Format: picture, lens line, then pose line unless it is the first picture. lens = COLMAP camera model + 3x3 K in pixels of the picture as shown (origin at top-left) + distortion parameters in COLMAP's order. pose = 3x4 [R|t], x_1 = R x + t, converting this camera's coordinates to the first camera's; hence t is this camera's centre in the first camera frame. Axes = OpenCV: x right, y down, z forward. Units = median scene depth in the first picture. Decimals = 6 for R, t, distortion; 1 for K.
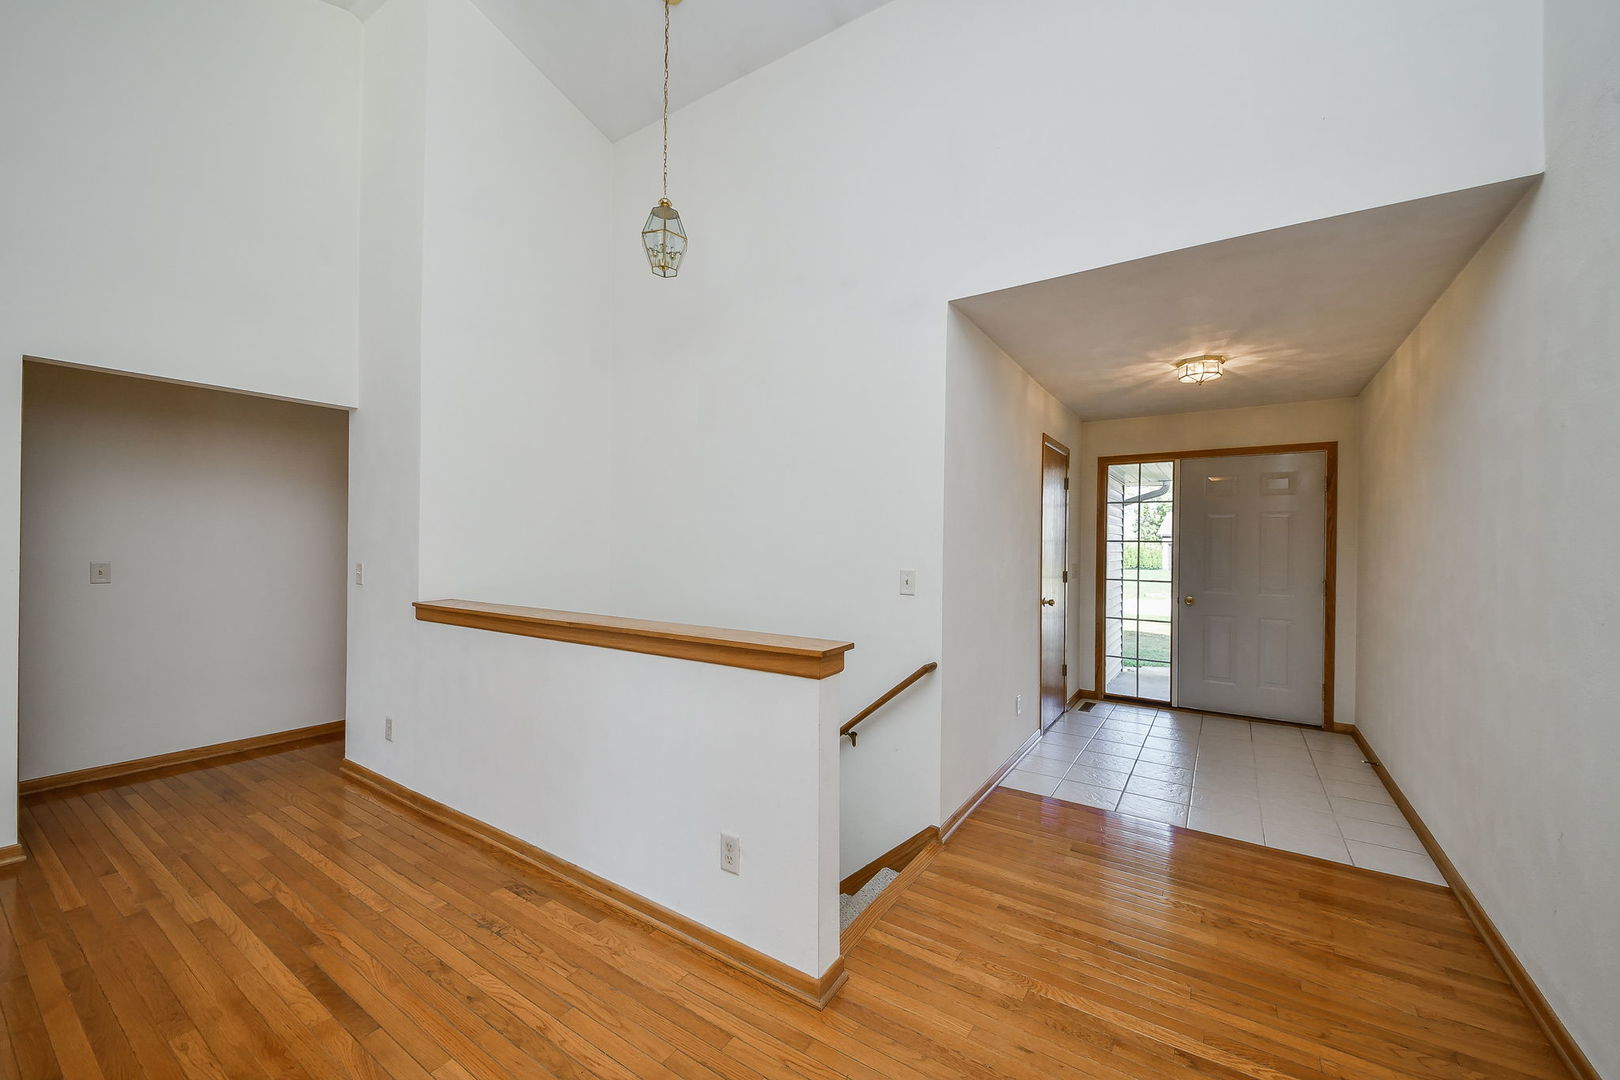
lens RADIAL K [[637.7, 0, 808.4], [0, 637.7, 541.9], [0, 0, 1]] dist [-0.002375, -0.000122]
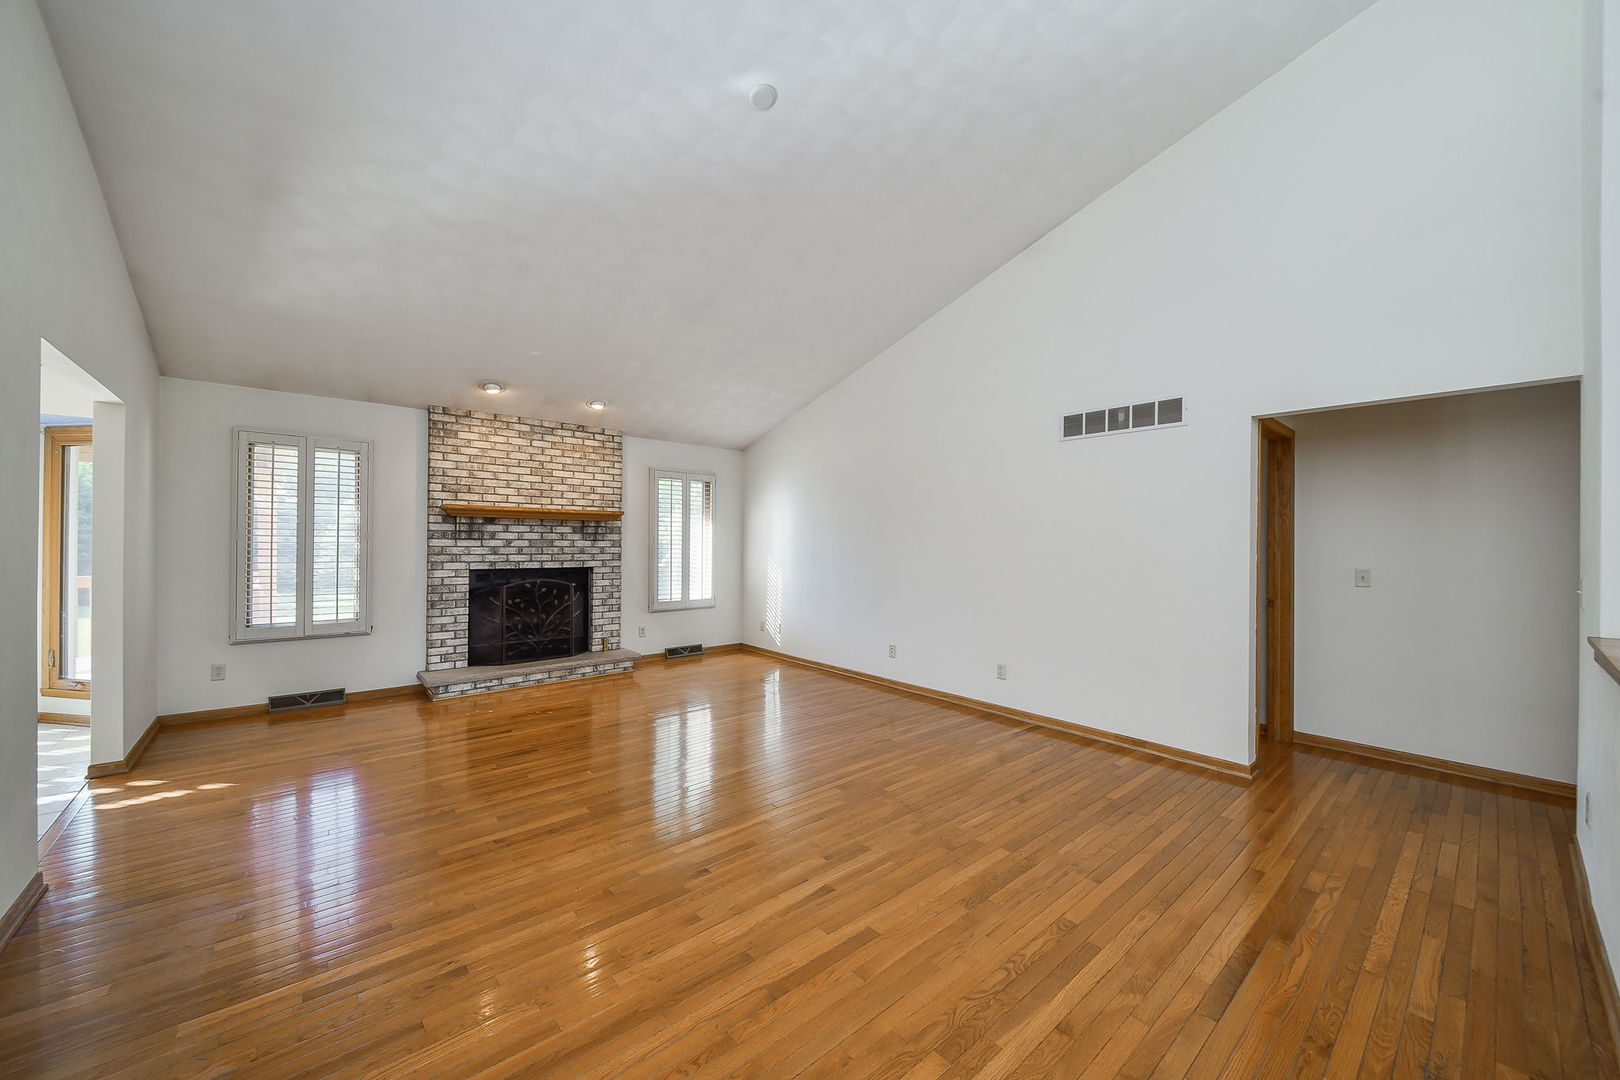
lens RADIAL K [[594.0, 0, 805.6], [0, 594.0, 543.2], [0, 0, 1]] dist [0.000031, -0.000365]
pose [[-0.256175, -0.012986, -0.966543, 0.254438], [-0.009446, 0.999896, -0.010931, 0.008101], [0.966584, 0.006330, -0.256271, 0.360563]]
